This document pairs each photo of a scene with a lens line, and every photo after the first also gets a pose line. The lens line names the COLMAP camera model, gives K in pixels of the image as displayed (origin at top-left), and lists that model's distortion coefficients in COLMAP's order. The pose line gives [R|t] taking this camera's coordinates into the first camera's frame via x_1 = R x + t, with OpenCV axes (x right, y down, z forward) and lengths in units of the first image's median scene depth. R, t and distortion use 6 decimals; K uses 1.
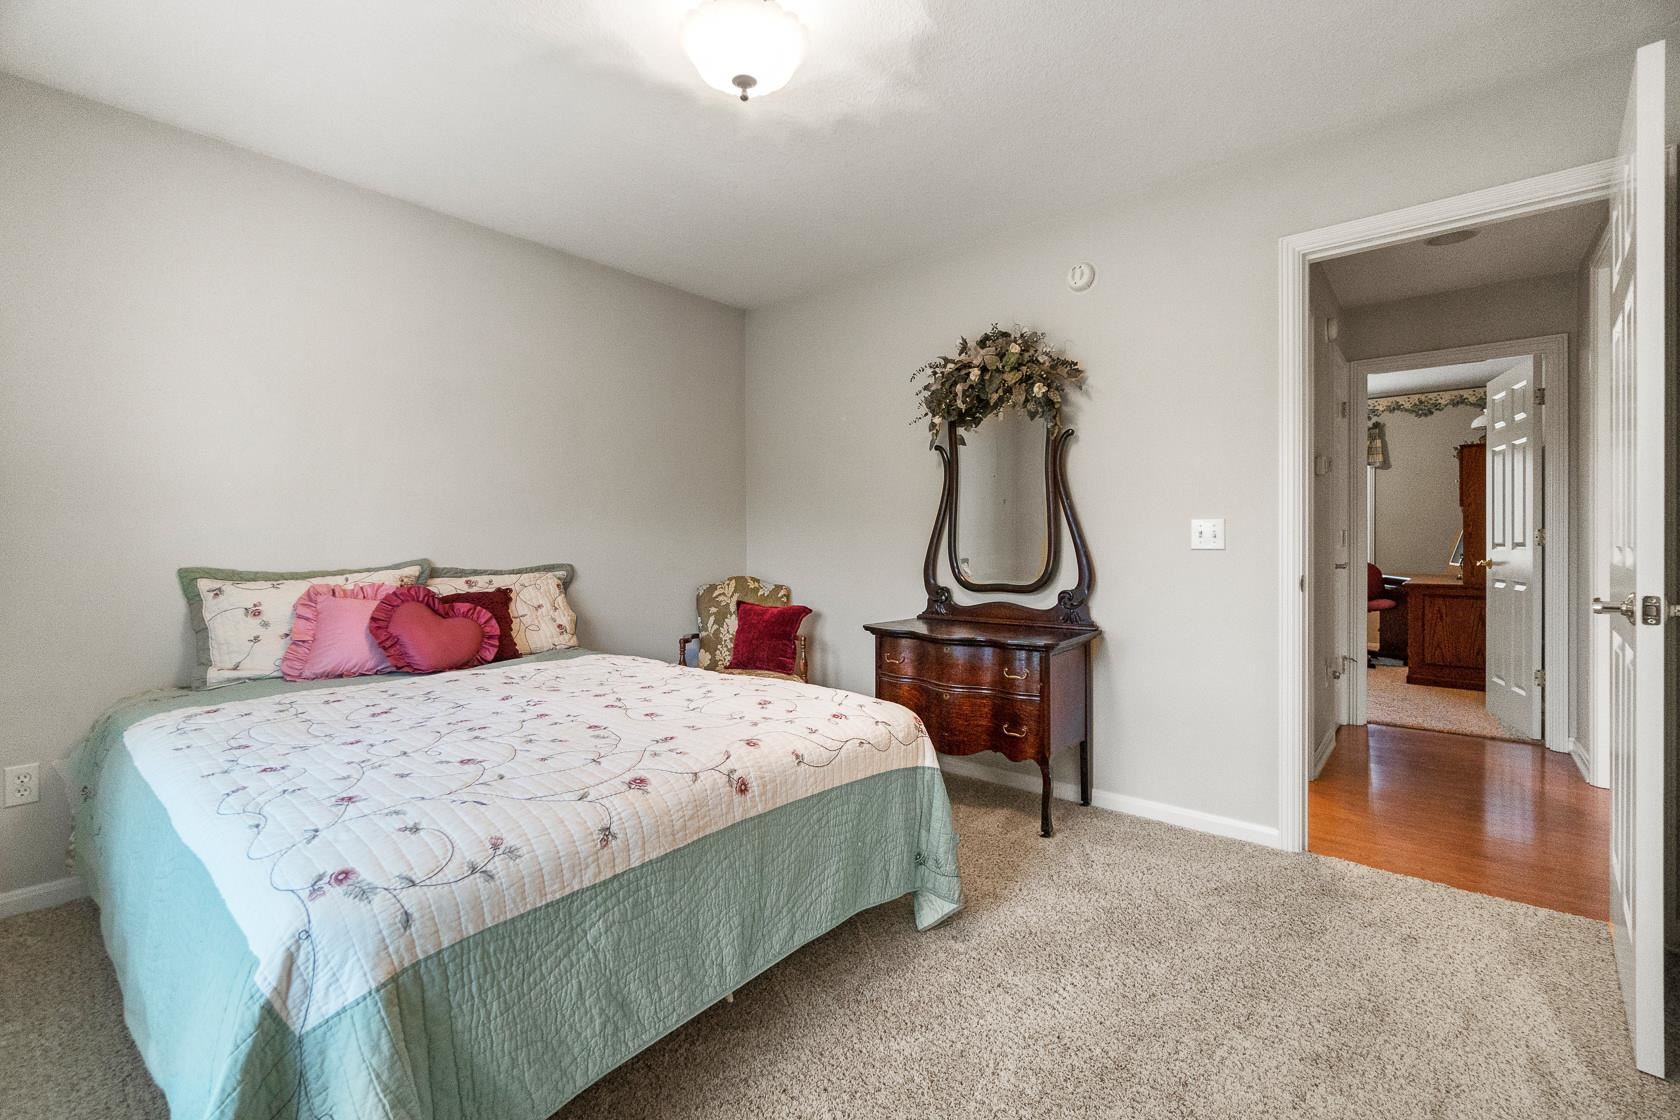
lens RADIAL K [[729.1, 0, 828.2], [0, 729.1, 543.0], [0, 0, 1]] dist [-0.005426, 0.000482]
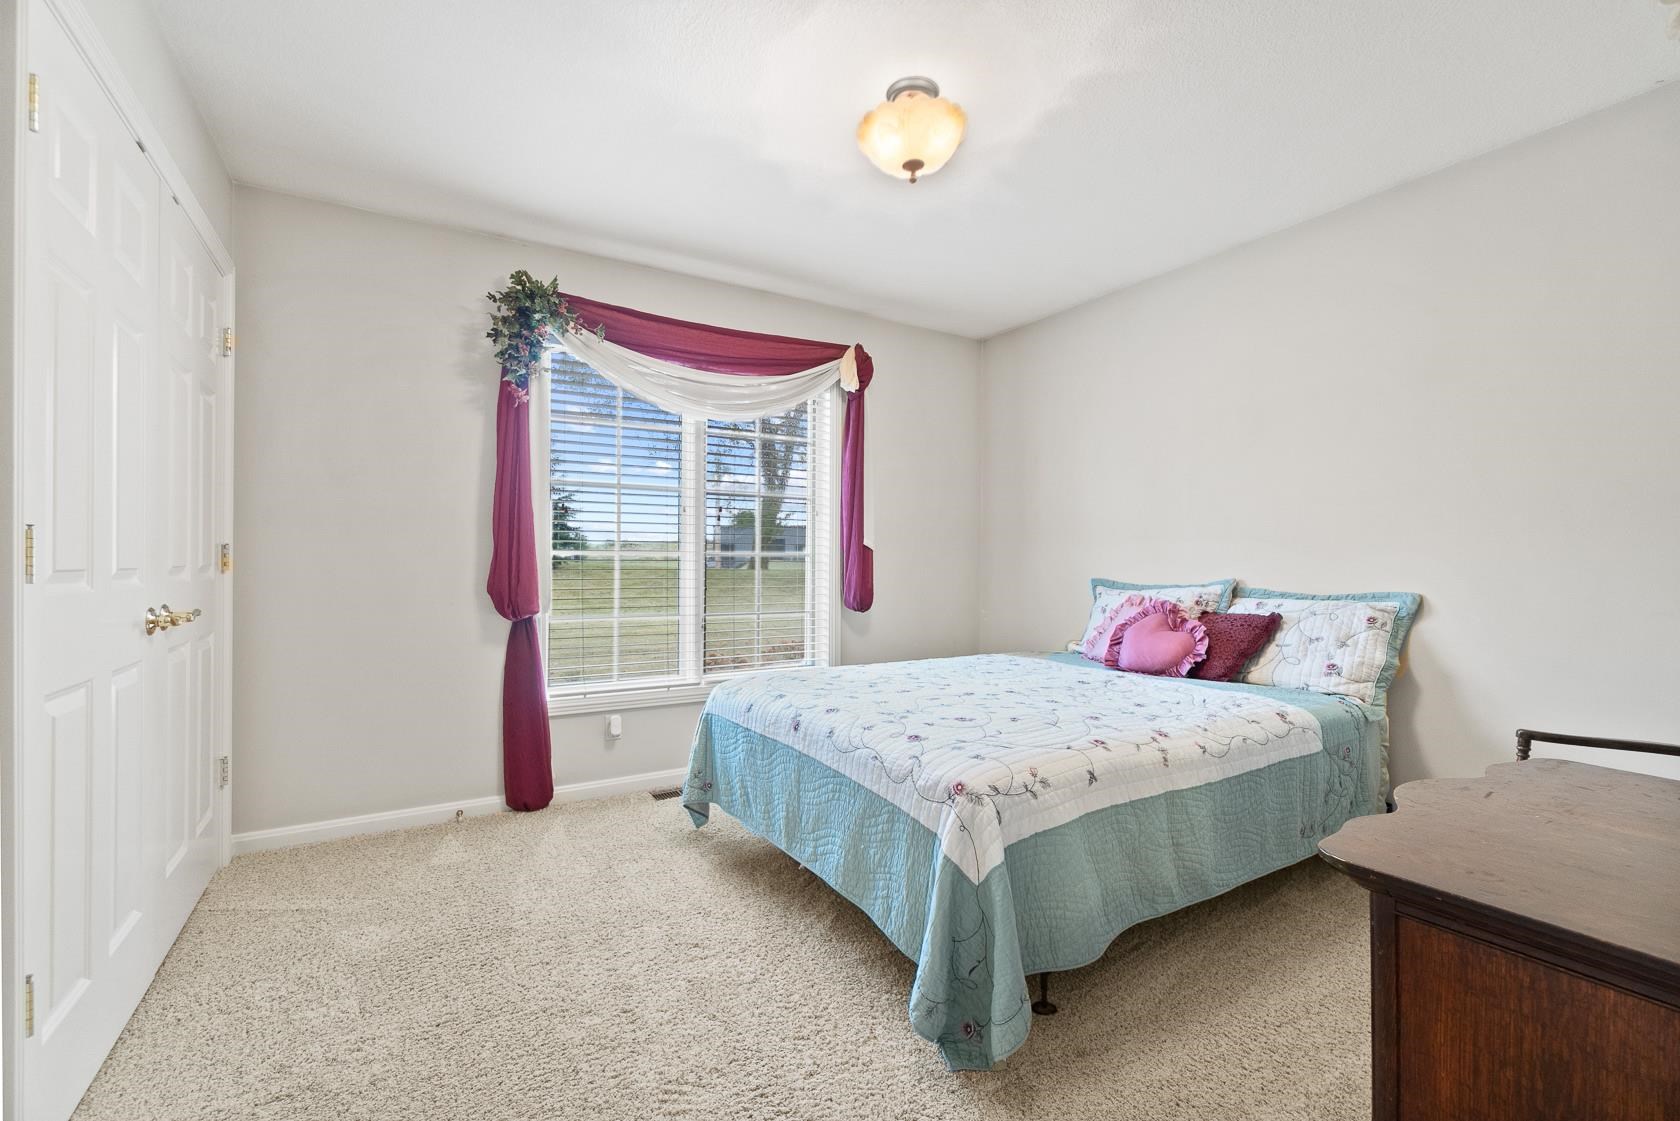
lens RADIAL K [[729.1, 0, 831.7], [0, 729.1, 562.2], [0, 0, 1]] dist [-0.005426, 0.000482]
pose [[-0.320519, 0.004880, -0.947230, 1.018921], [-0.006717, 0.999950, 0.007425, -0.010174], [0.947218, 0.008743, -0.320470, 1.237573]]
